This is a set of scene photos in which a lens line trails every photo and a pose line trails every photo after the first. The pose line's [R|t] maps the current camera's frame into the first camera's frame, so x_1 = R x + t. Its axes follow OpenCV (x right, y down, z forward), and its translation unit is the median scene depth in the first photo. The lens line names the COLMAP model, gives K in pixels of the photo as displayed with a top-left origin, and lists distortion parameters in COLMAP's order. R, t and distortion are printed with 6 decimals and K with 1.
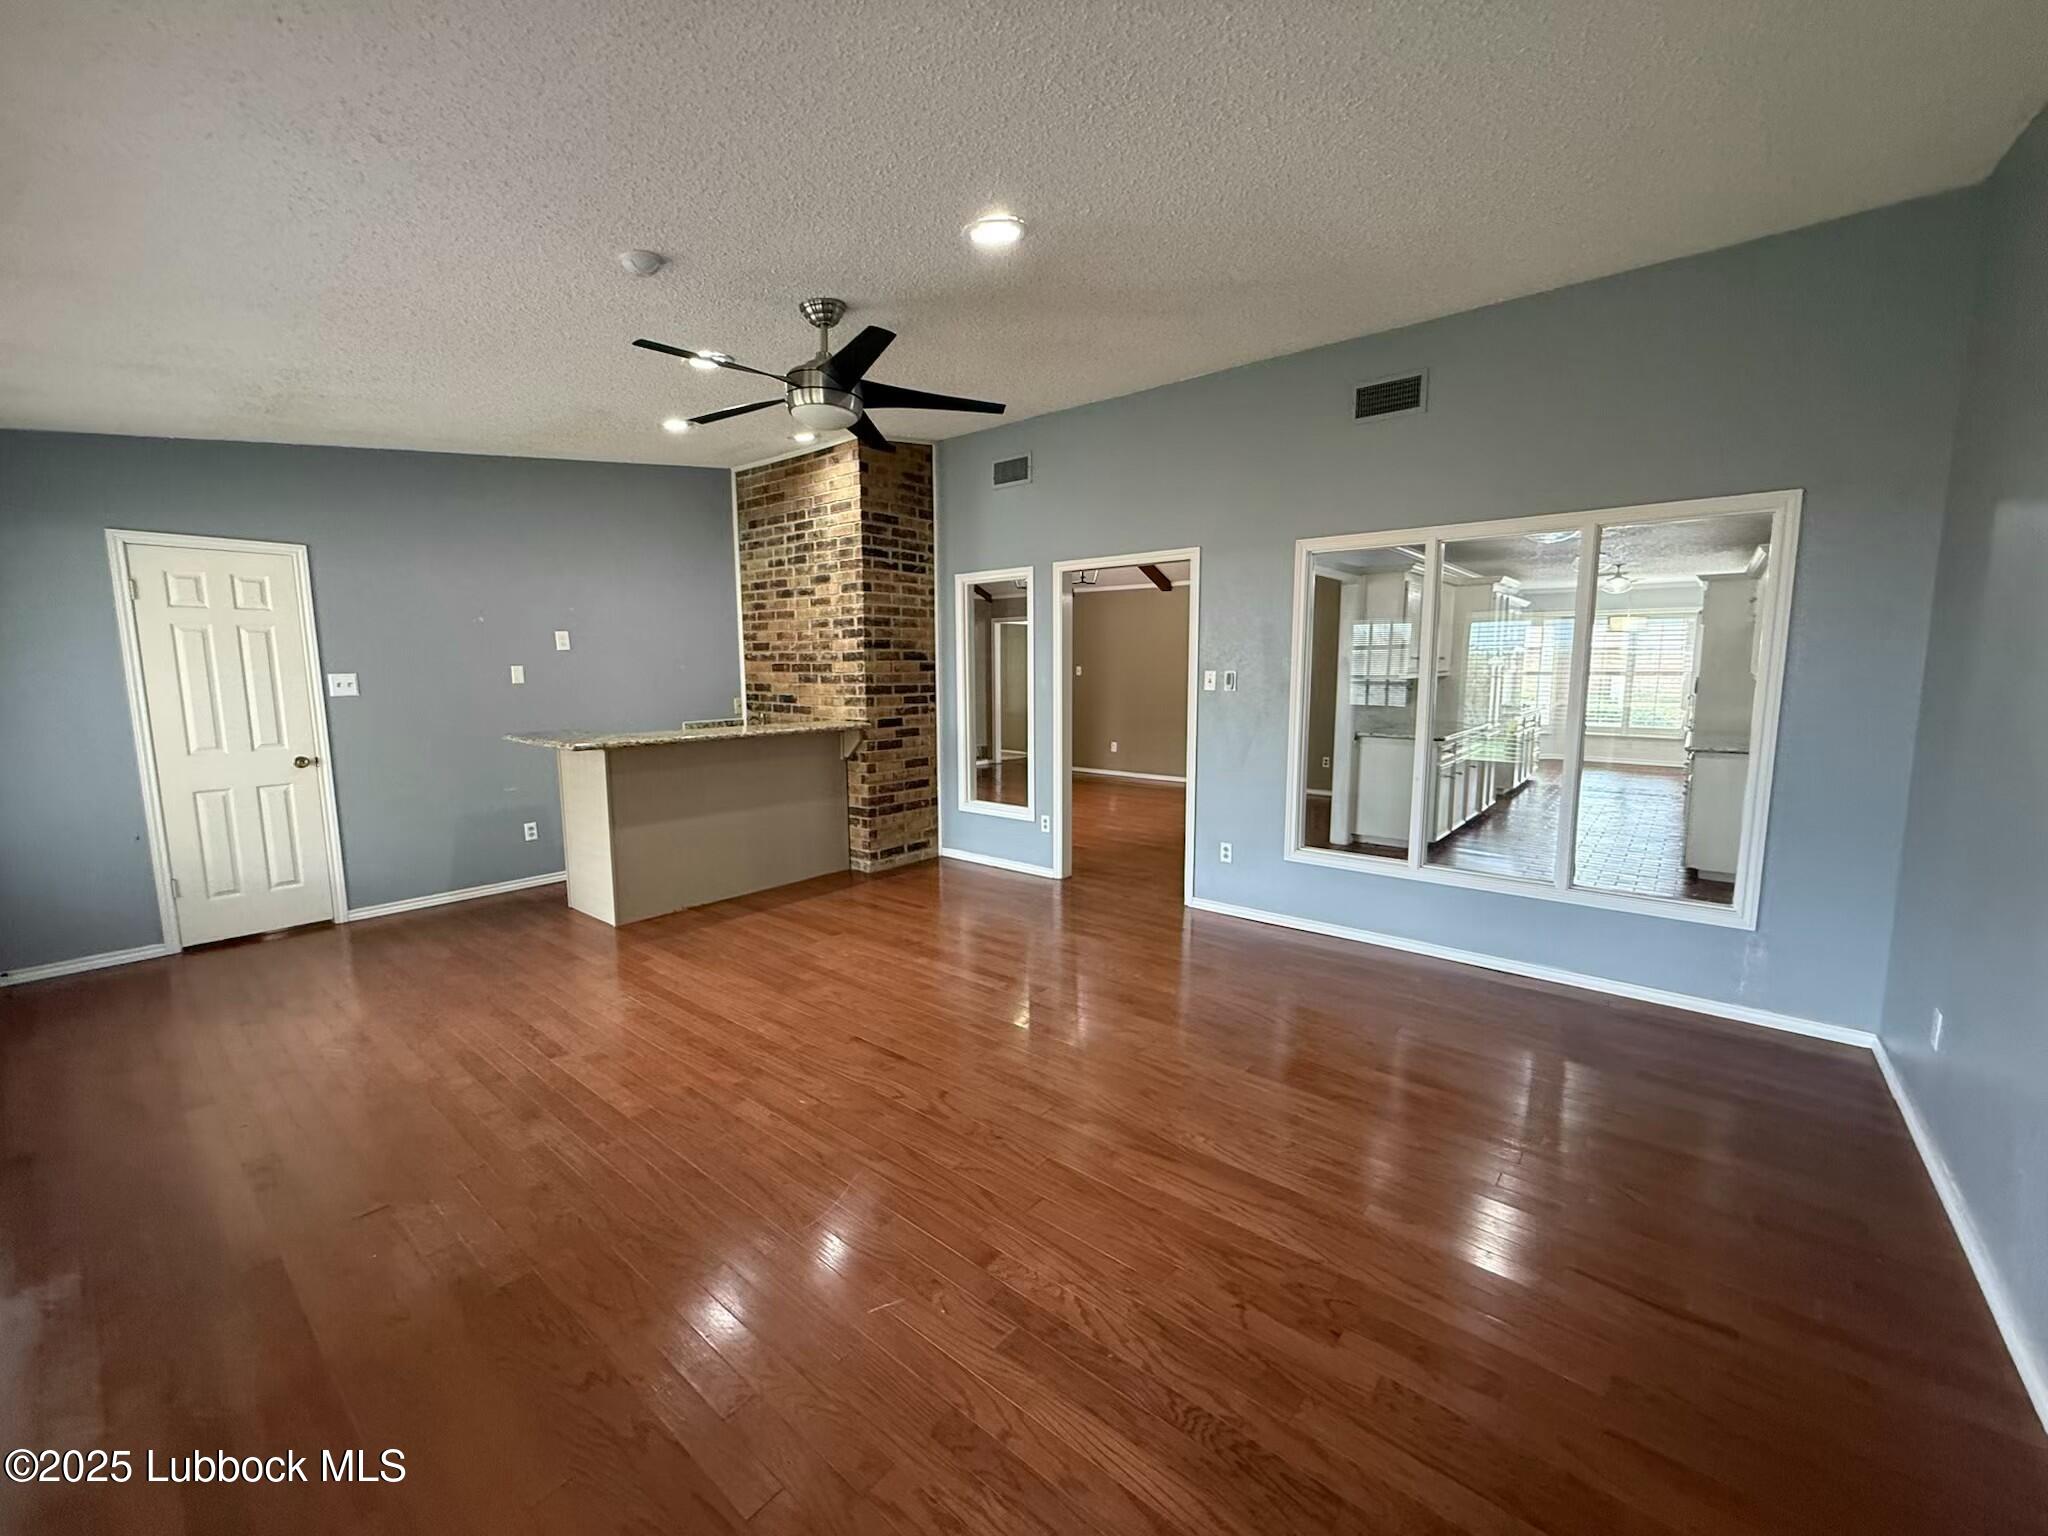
lens RADIAL K [[814.4, 0, 1017.3], [0, 814.4, 766.9], [0, 0, 1]] dist [-0.000217, -0.000007]
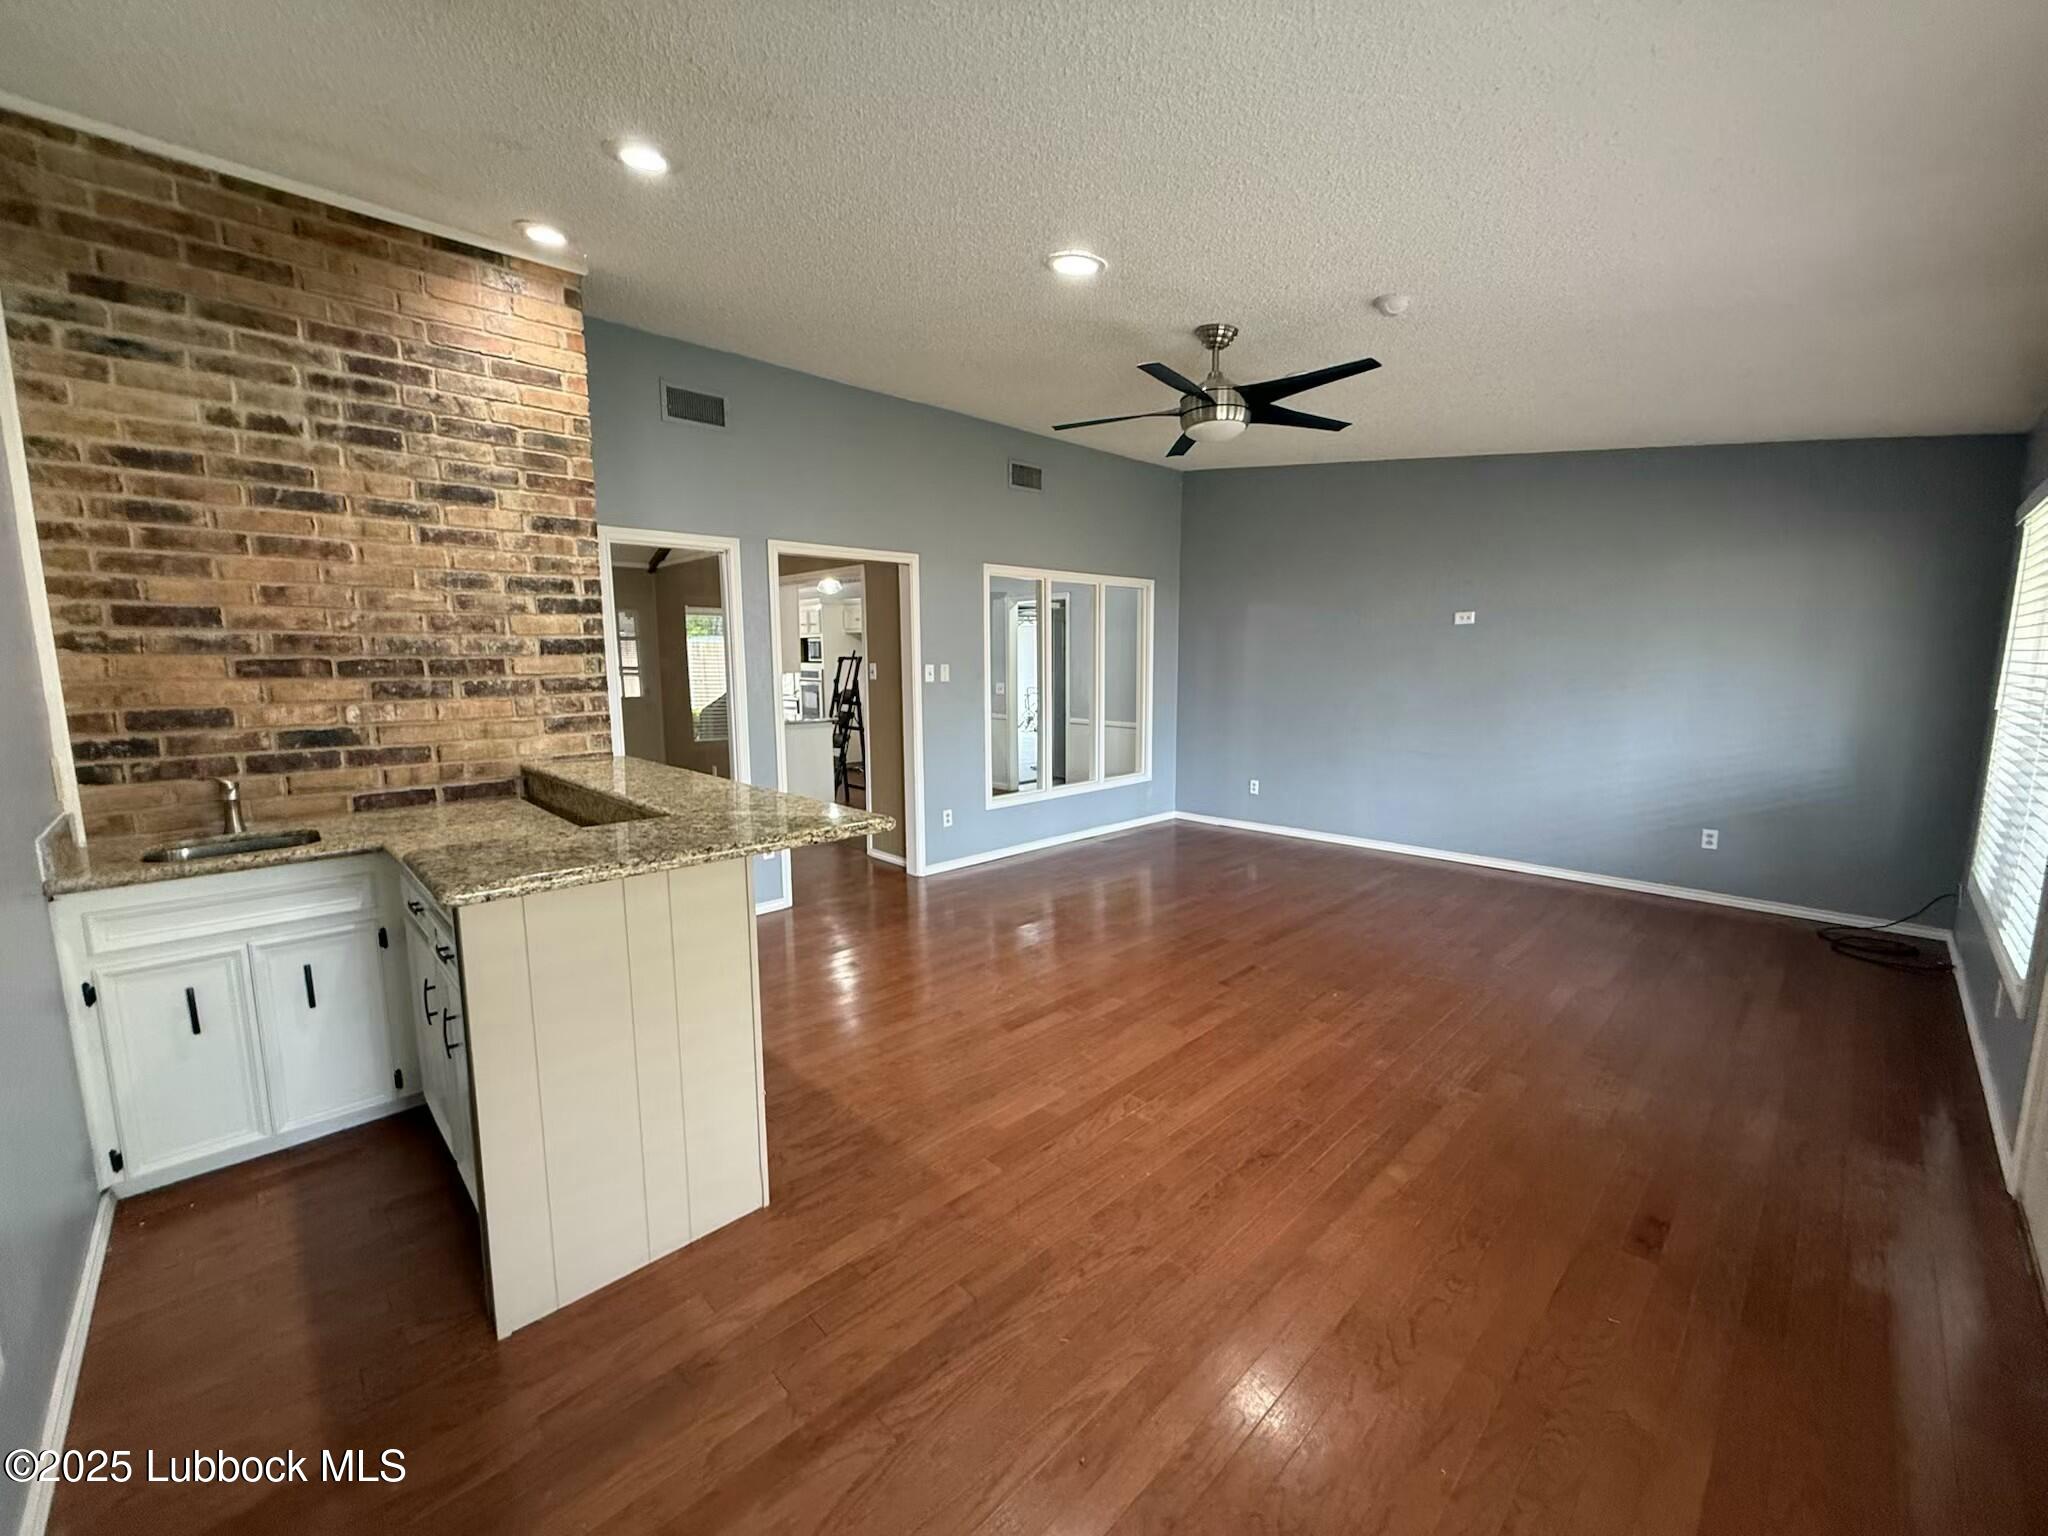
lens RADIAL K [[814.4, 0, 1017.3], [0, 814.4, 766.9], [0, 0, 1]] dist [-0.000217, -0.000007]
pose [[0.112497, -0.131055, 0.984972, -0.715259], [0.127123, 0.985017, 0.116542, -0.075046], [-0.985487, 0.112102, 0.127472, 0.595981]]
